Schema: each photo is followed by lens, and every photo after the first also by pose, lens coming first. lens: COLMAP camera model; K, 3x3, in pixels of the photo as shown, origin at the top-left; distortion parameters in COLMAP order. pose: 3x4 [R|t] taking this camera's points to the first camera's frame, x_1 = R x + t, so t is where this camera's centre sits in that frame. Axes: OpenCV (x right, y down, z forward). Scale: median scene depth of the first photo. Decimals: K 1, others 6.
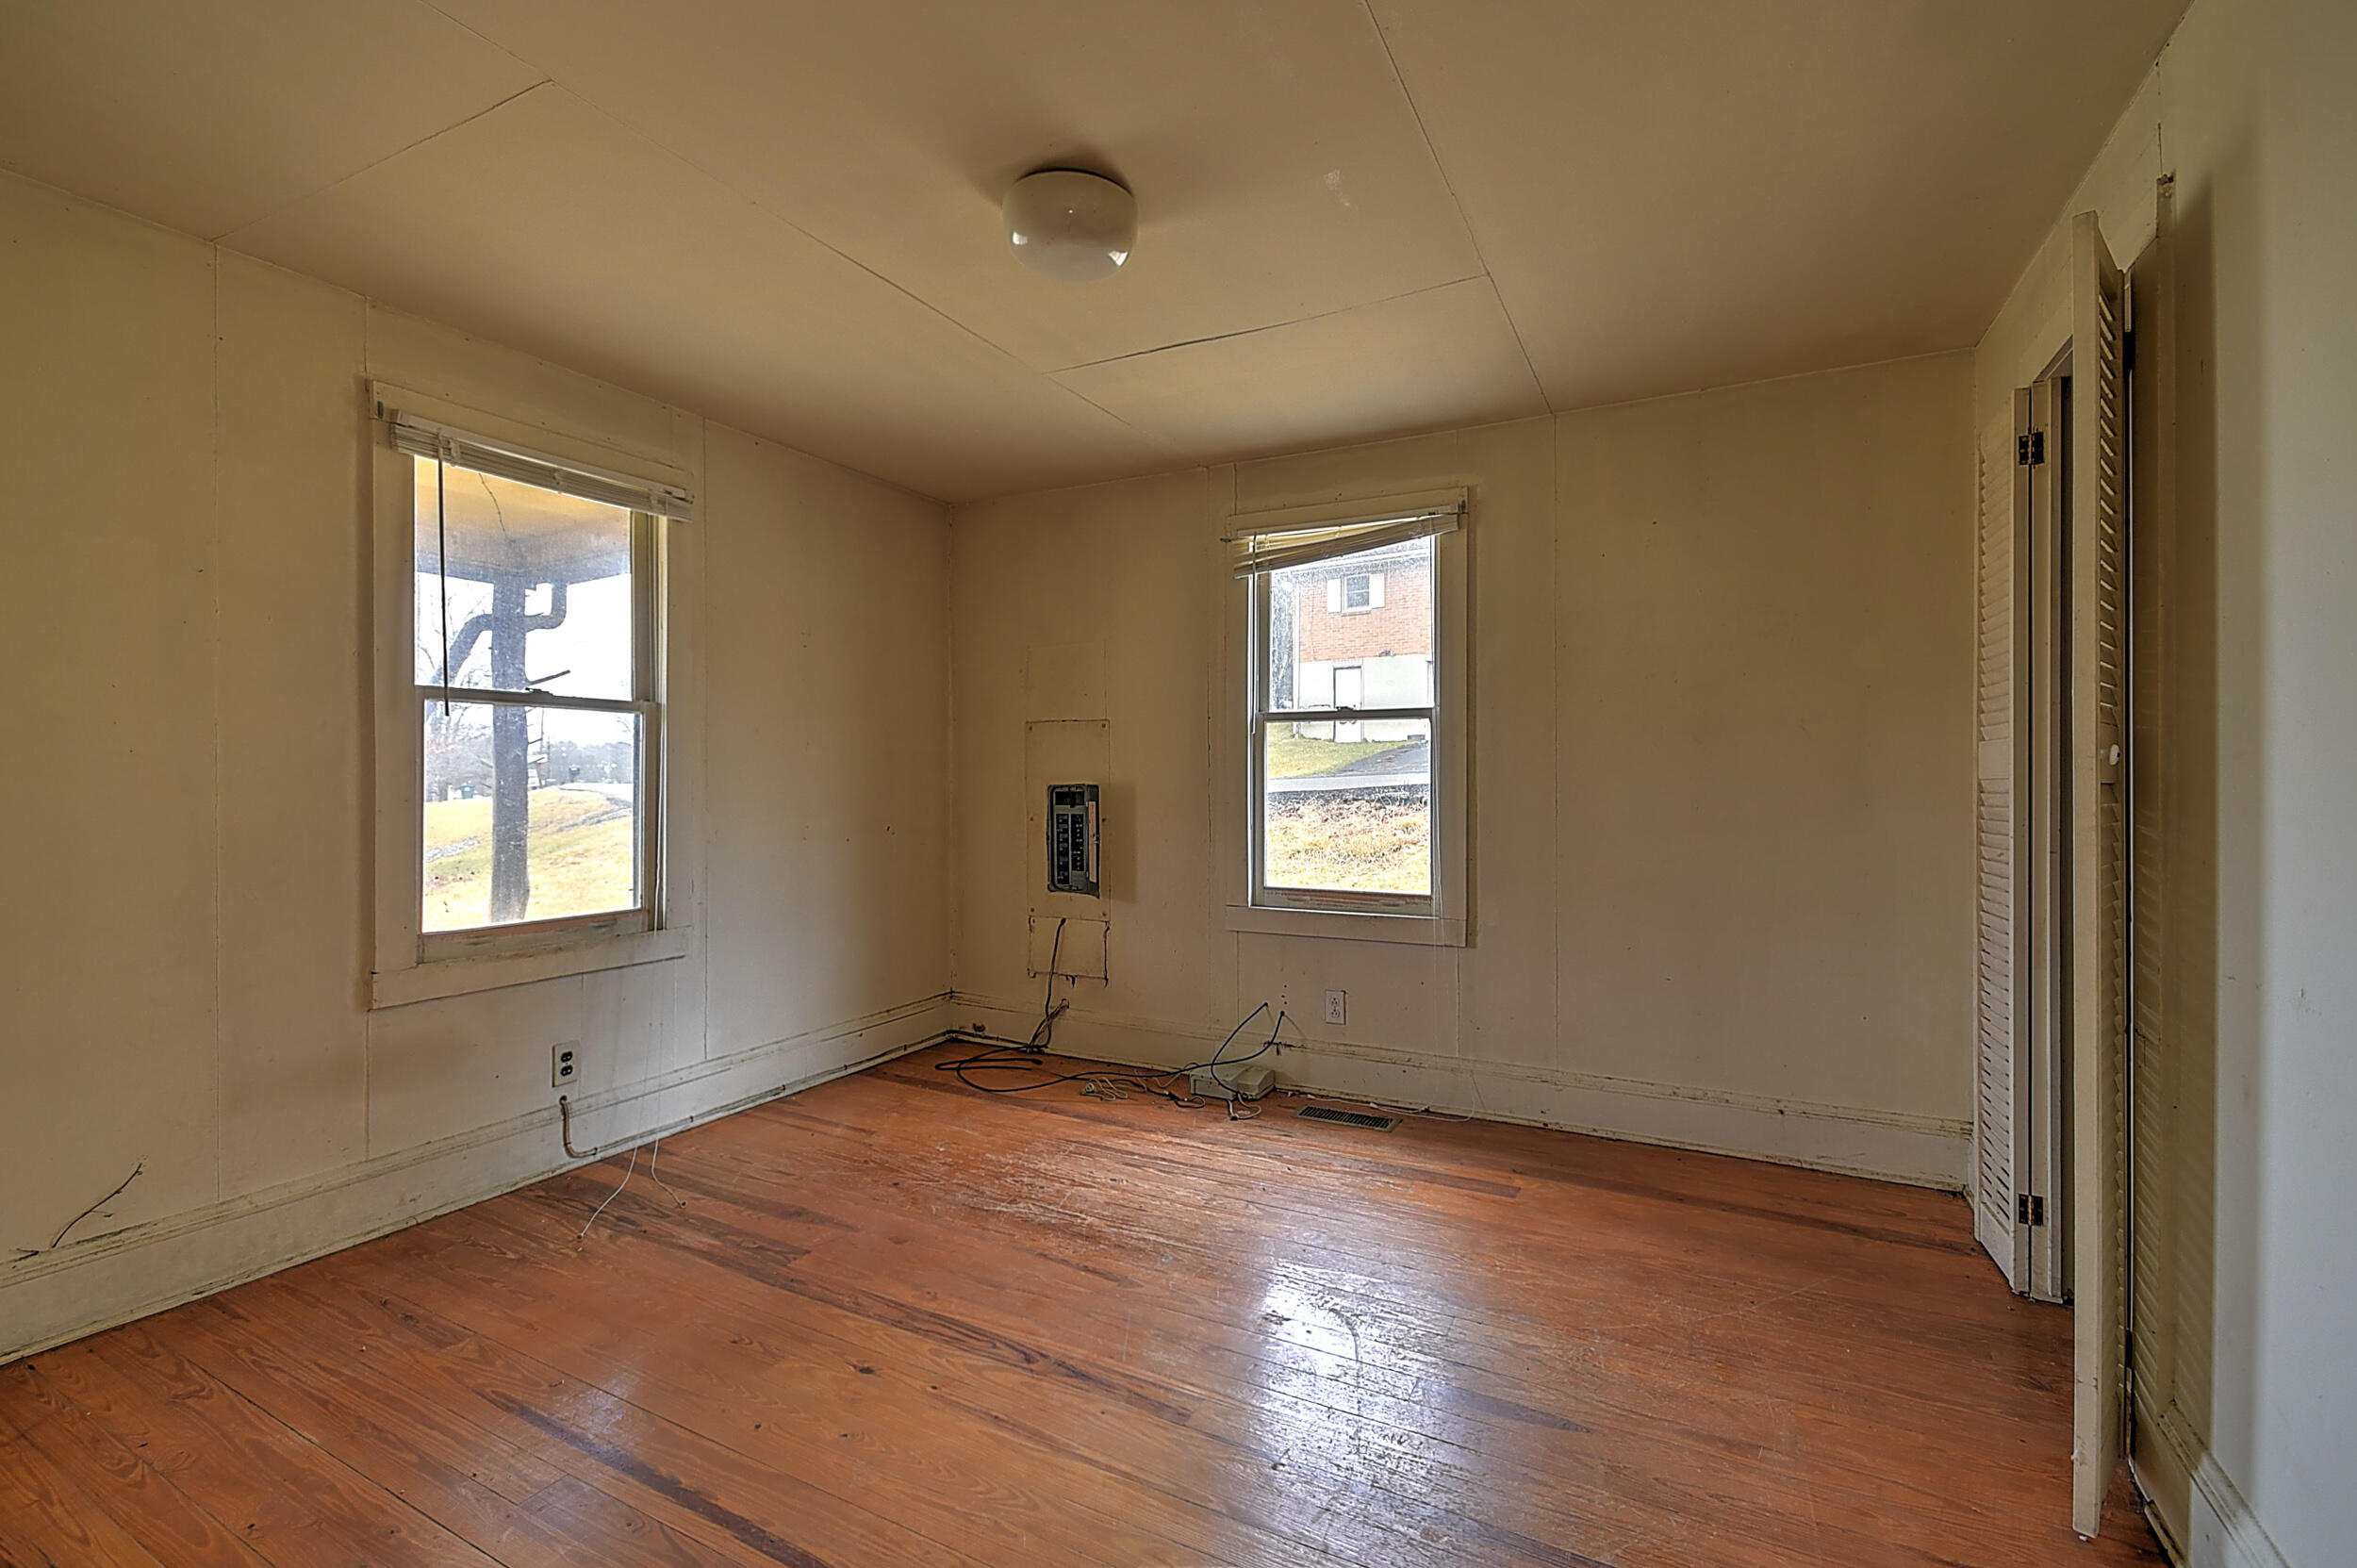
lens RADIAL K [[1027.2, 0, 1163.5], [0, 1027.2, 778.2], [0, 0, 1]] dist [0.011455, -0.006142]
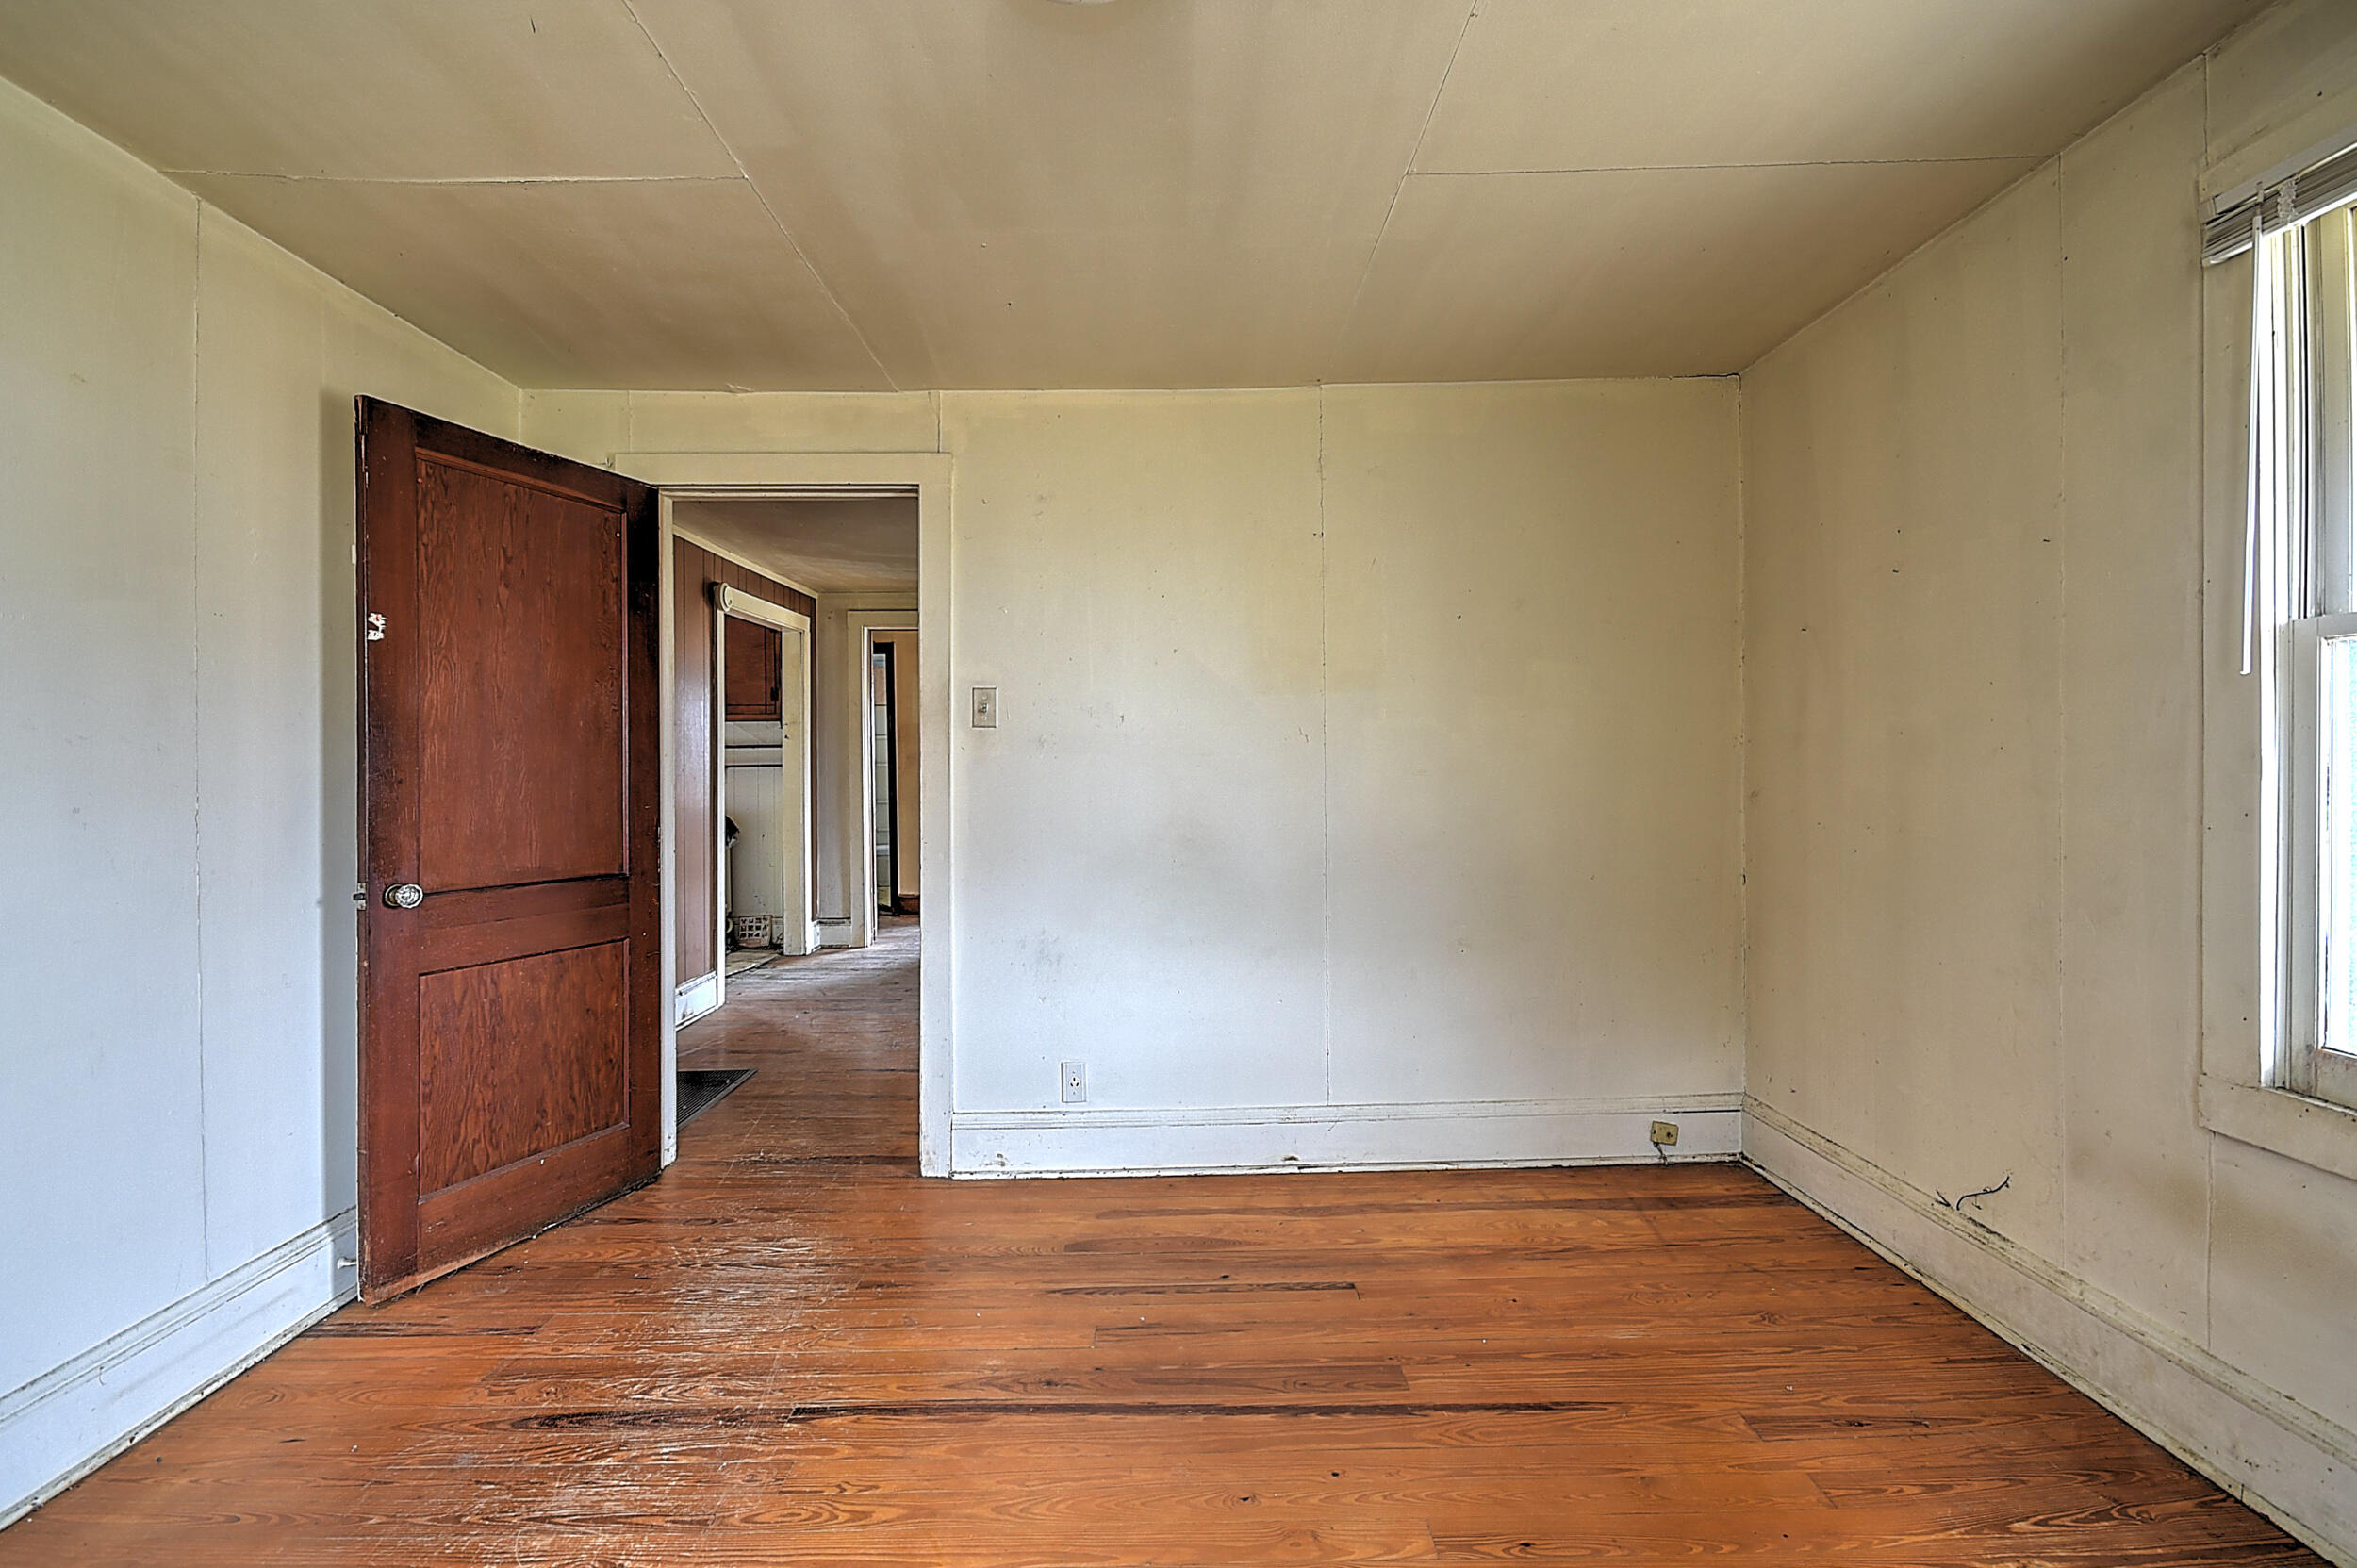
lens RADIAL K [[1027.2, 0, 1169.1], [0, 1027.2, 781.8], [0, 0, 1]] dist [0.011455, -0.006142]
pose [[-0.879584, 0.012232, -0.475586, 0.111837], [0.006257, 0.999880, 0.014146, -0.008367], [0.475702, 0.009467, -0.879556, 1.114890]]
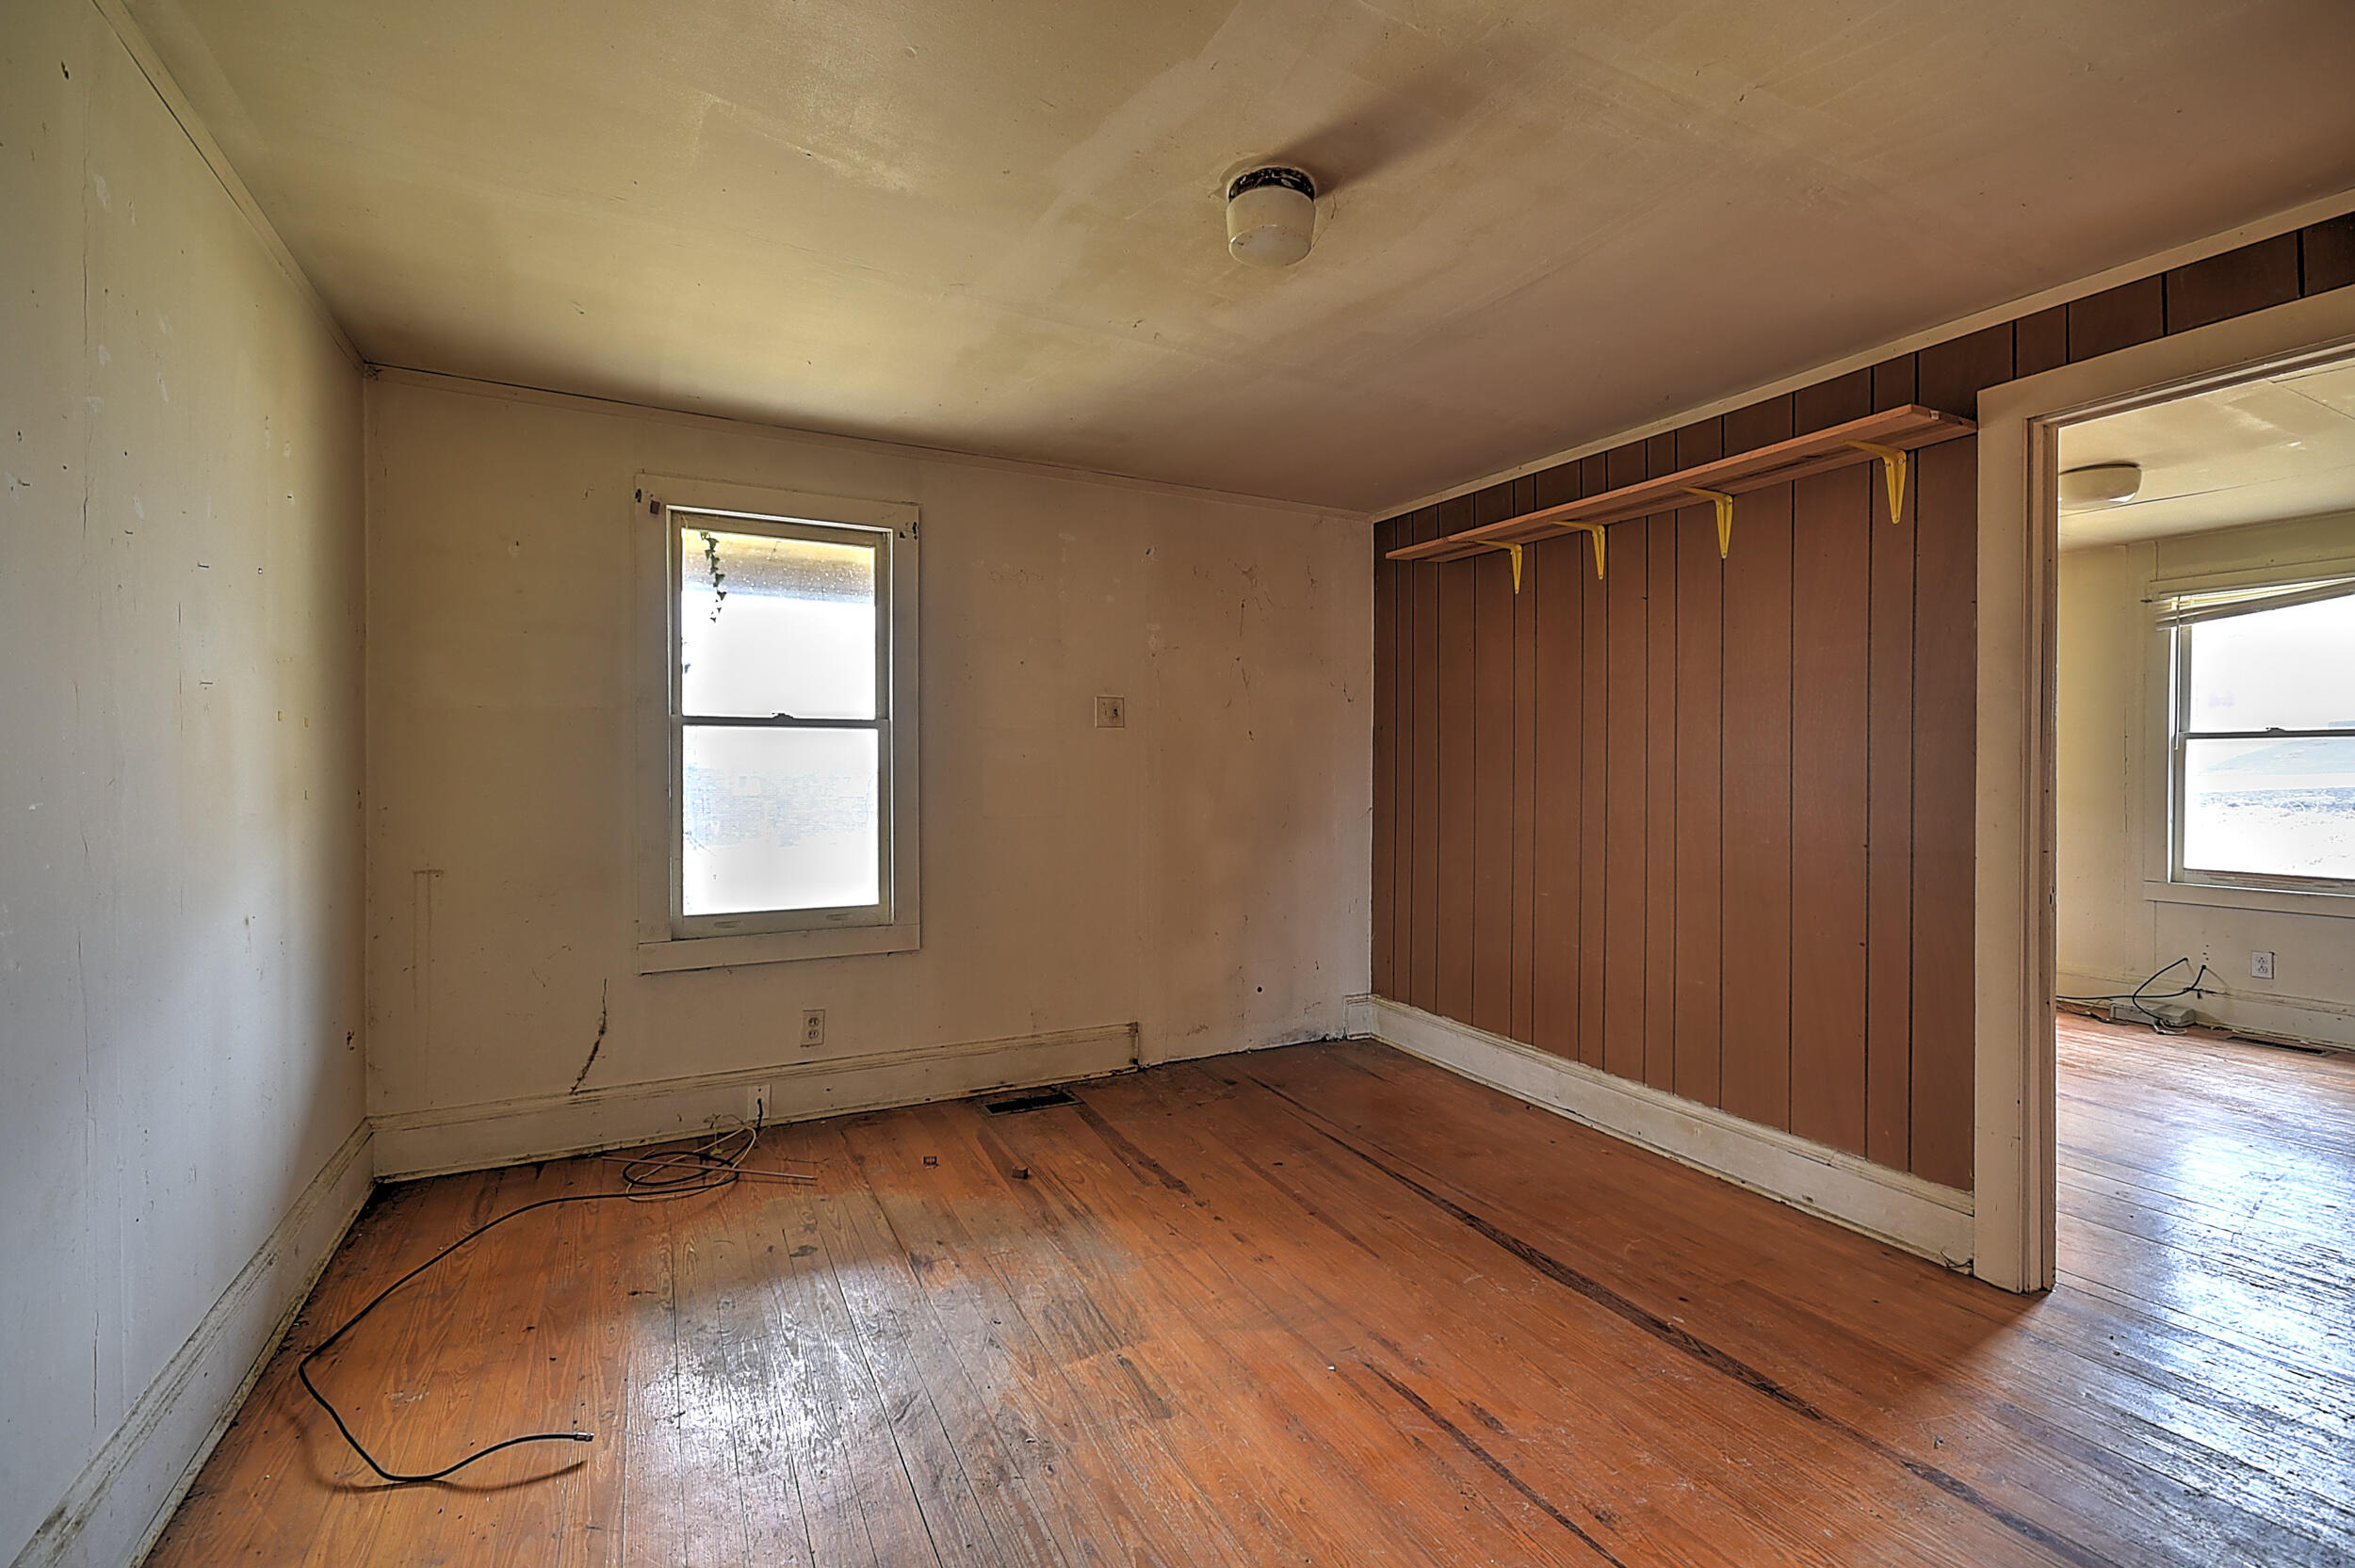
lens RADIAL K [[1026.1, 0, 1169.1], [0, 1026.1, 772.2], [0, 0, 1]] dist [0.011455, -0.006142]
pose [[0.822580, 0.007167, -0.568605, -0.276606], [-0.007887, 0.999968, 0.001194, -0.006961], [0.568595, 0.003503, 0.822610, -1.018917]]
